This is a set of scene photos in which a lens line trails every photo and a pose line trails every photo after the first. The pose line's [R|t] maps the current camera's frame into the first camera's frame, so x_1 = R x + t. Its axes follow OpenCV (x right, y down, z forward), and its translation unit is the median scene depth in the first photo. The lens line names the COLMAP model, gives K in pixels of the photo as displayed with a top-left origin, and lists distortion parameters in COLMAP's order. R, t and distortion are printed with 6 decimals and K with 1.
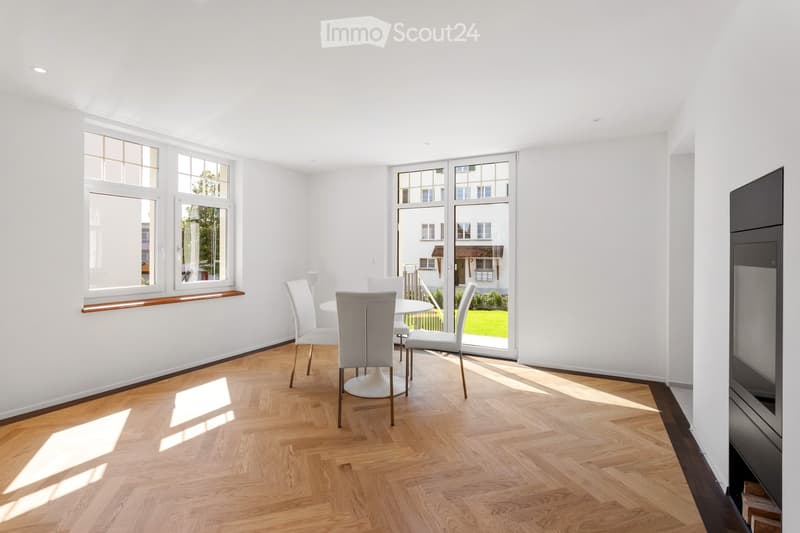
lens RADIAL K [[378.4, 0, 397.3], [0, 378.4, 253.8], [0, 0, 1]] dist [0.003085, 0.000310]
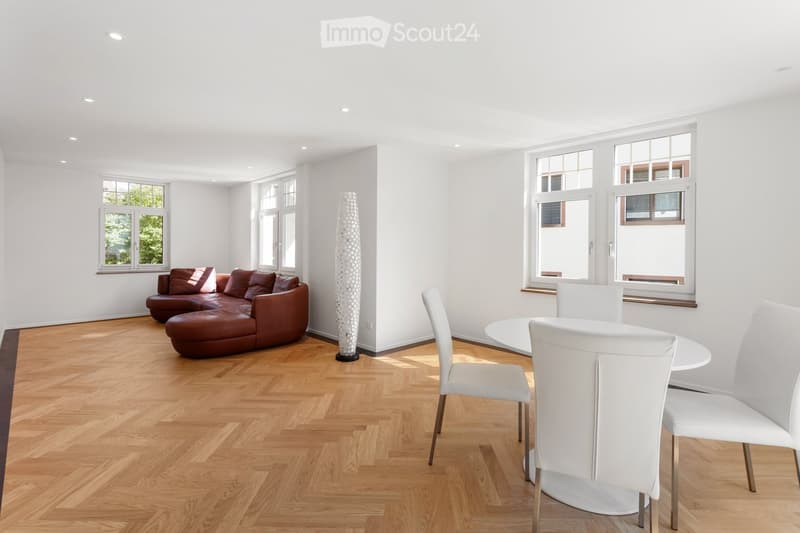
lens RADIAL K [[378.4, 0, 398.0], [0, 378.4, 248.2], [0, 0, 1]] dist [0.003085, 0.000310]
pose [[-0.306367, -0.005040, -0.951900, 0.479929], [-0.007429, 0.999968, -0.002904, 0.002133], [0.951885, 0.006182, -0.306395, 0.736879]]
